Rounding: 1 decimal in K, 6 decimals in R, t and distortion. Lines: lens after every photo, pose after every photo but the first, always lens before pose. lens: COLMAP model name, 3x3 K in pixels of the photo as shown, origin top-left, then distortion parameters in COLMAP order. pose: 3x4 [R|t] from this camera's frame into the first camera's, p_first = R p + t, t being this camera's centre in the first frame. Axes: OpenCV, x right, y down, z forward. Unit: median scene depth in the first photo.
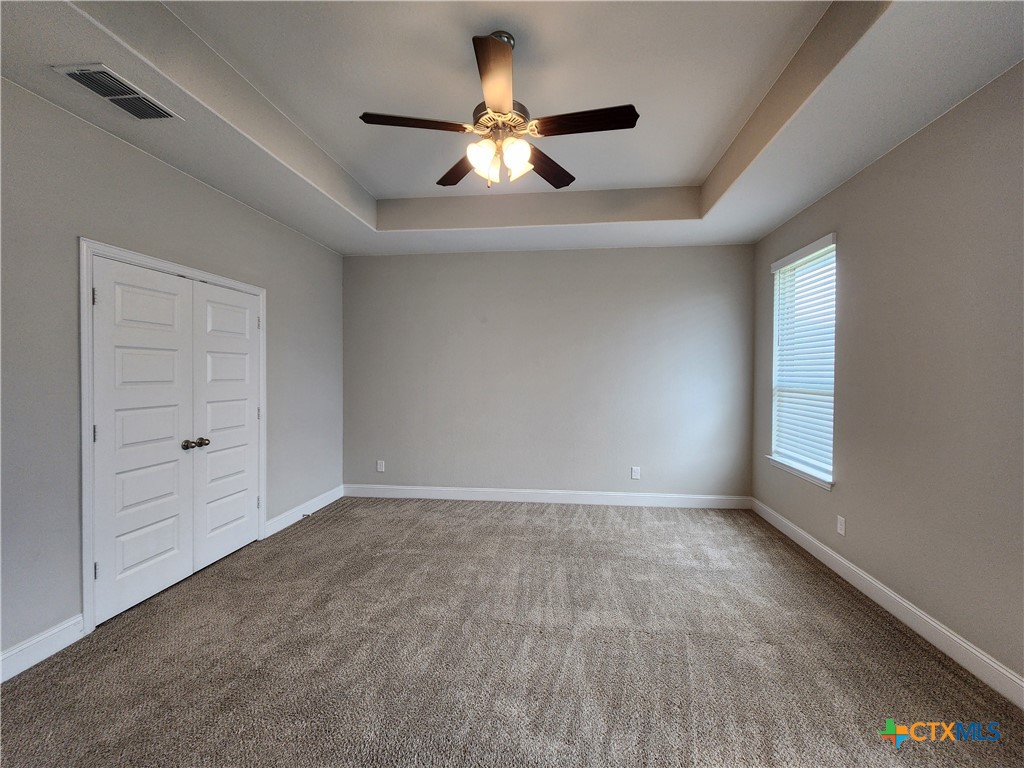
lens RADIAL K [[418.8, 0, 528.8], [0, 418.8, 379.1], [0, 0, 1]] dist [0.004579, -0.002949]
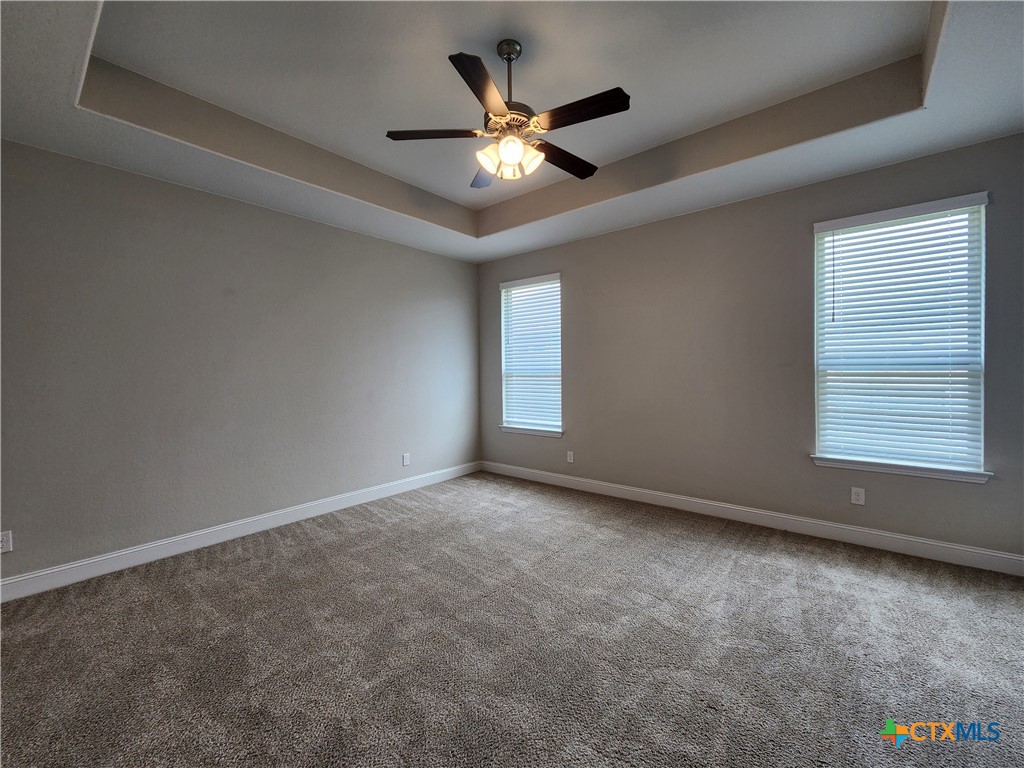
lens RADIAL K [[418.8, 0, 517.6], [0, 418.8, 381.4], [0, 0, 1]] dist [0.004579, -0.002949]
pose [[0.546825, -0.030957, 0.836674, -0.529590], [0.026008, 0.999462, 0.019982, 0.016069], [-0.836843, 0.010834, 0.547336, 0.215856]]
